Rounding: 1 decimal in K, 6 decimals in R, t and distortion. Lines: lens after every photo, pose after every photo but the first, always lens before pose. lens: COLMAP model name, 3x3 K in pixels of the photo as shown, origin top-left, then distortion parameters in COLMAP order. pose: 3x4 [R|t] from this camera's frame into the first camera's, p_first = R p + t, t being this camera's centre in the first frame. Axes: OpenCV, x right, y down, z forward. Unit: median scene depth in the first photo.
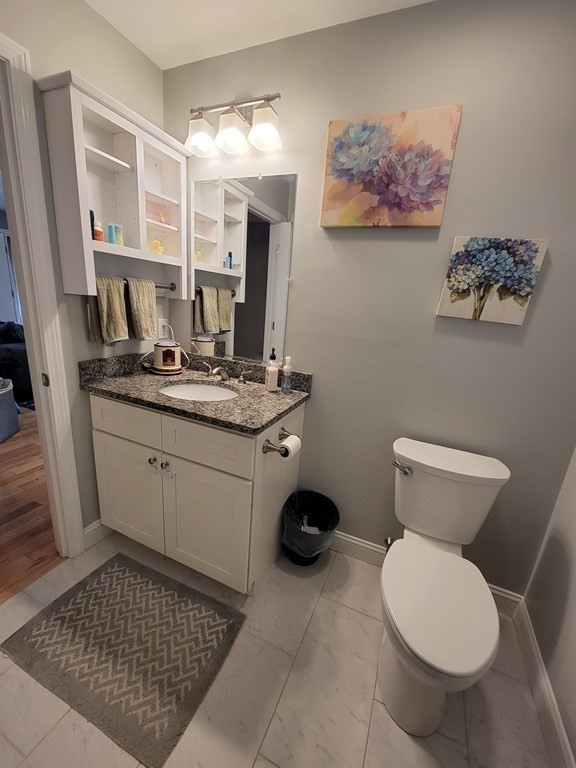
lens RADIAL K [[313.0, 0, 289.2], [0, 313.0, 385.3], [0, 0, 1]] dist [-0.001502, -0.001430]
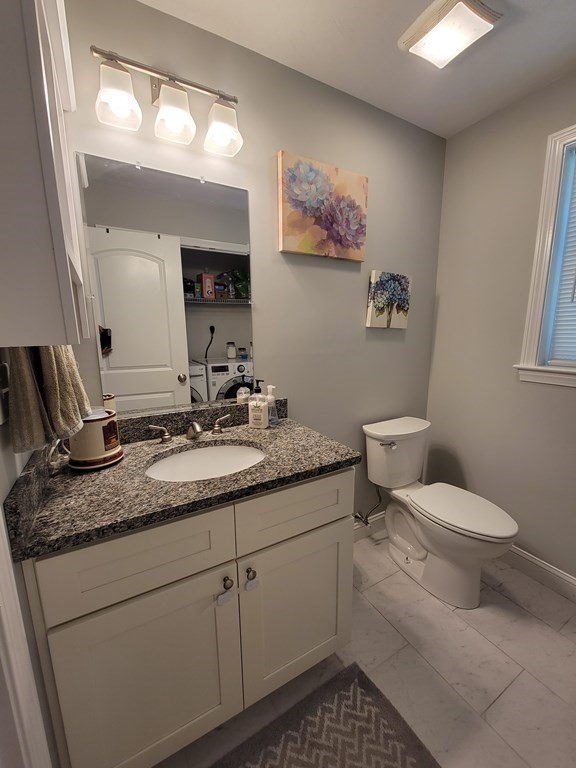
lens RADIAL K [[313.0, 0, 288.7], [0, 313.0, 386.4], [0, 0, 1]] dist [-0.001502, -0.001430]
pose [[0.592915, -0.225506, 0.773045, -0.834758], [0.266941, 0.960749, 0.075522, -0.176558], [-0.759733, 0.161579, 0.629839, 0.469930]]
